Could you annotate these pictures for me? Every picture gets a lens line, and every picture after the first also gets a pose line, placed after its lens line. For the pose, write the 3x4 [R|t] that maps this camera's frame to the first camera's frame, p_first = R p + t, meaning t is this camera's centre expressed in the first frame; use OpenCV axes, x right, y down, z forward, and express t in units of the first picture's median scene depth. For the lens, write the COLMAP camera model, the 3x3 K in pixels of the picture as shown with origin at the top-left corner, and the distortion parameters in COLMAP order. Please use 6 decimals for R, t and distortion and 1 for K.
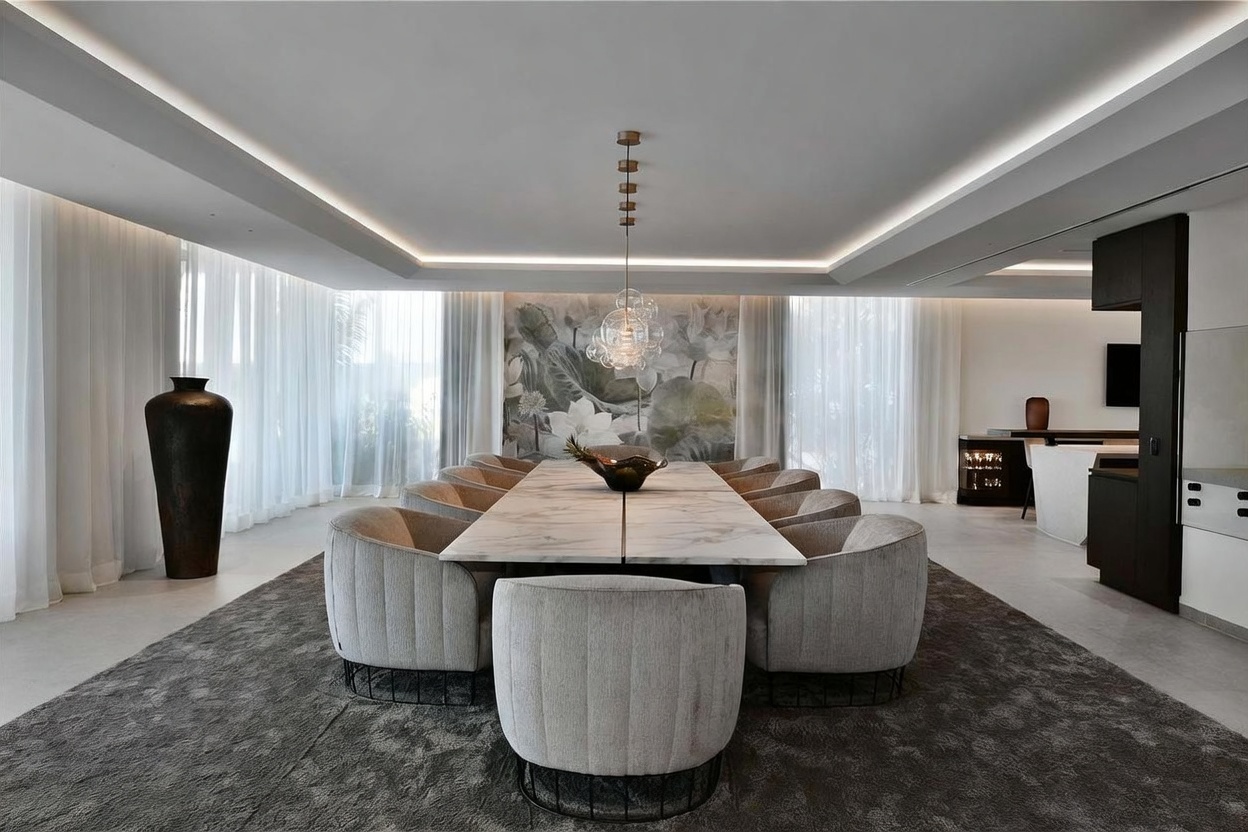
lens RADIAL K [[856.1, 0, 629.0], [0, 856.1, 405.9], [0, 0, 1]] dist [-0.010507, -0.009992]
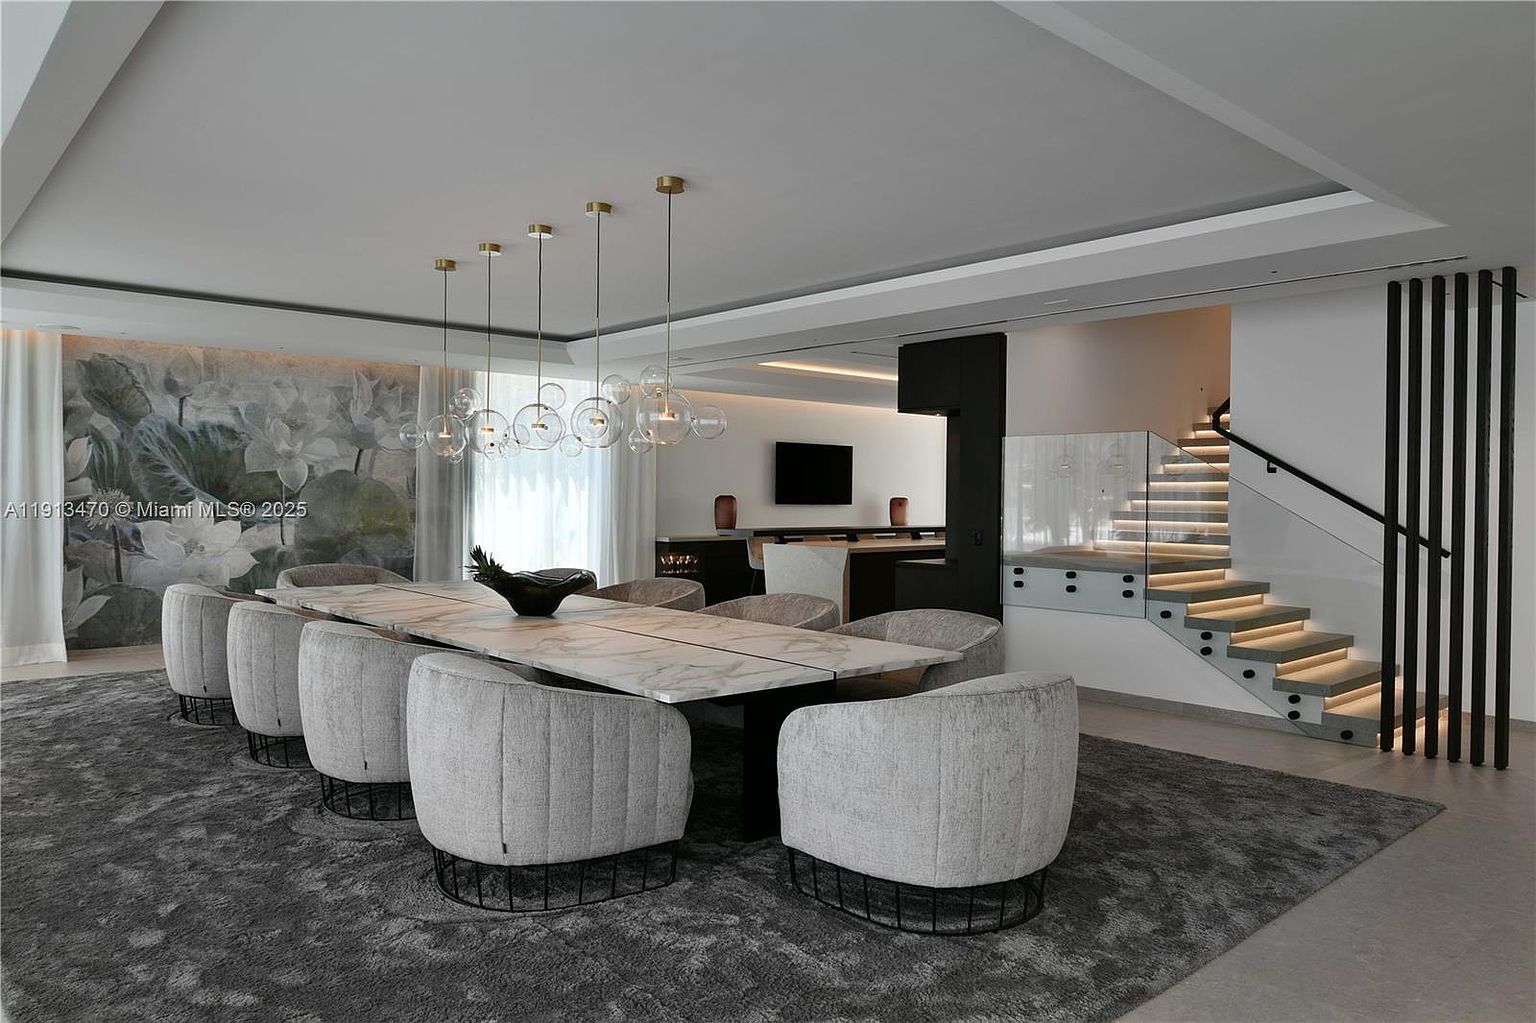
lens RADIAL K [[1053.7, 0, 780.7], [0, 1053.7, 511.9], [0, 0, 1]] dist [-0.010507, -0.009992]
pose [[0.749537, -0.015330, 0.661785, -0.257133], [0.012977, 0.999880, 0.008464, -0.000724], [-0.661835, 0.002244, 0.749646, 0.068718]]
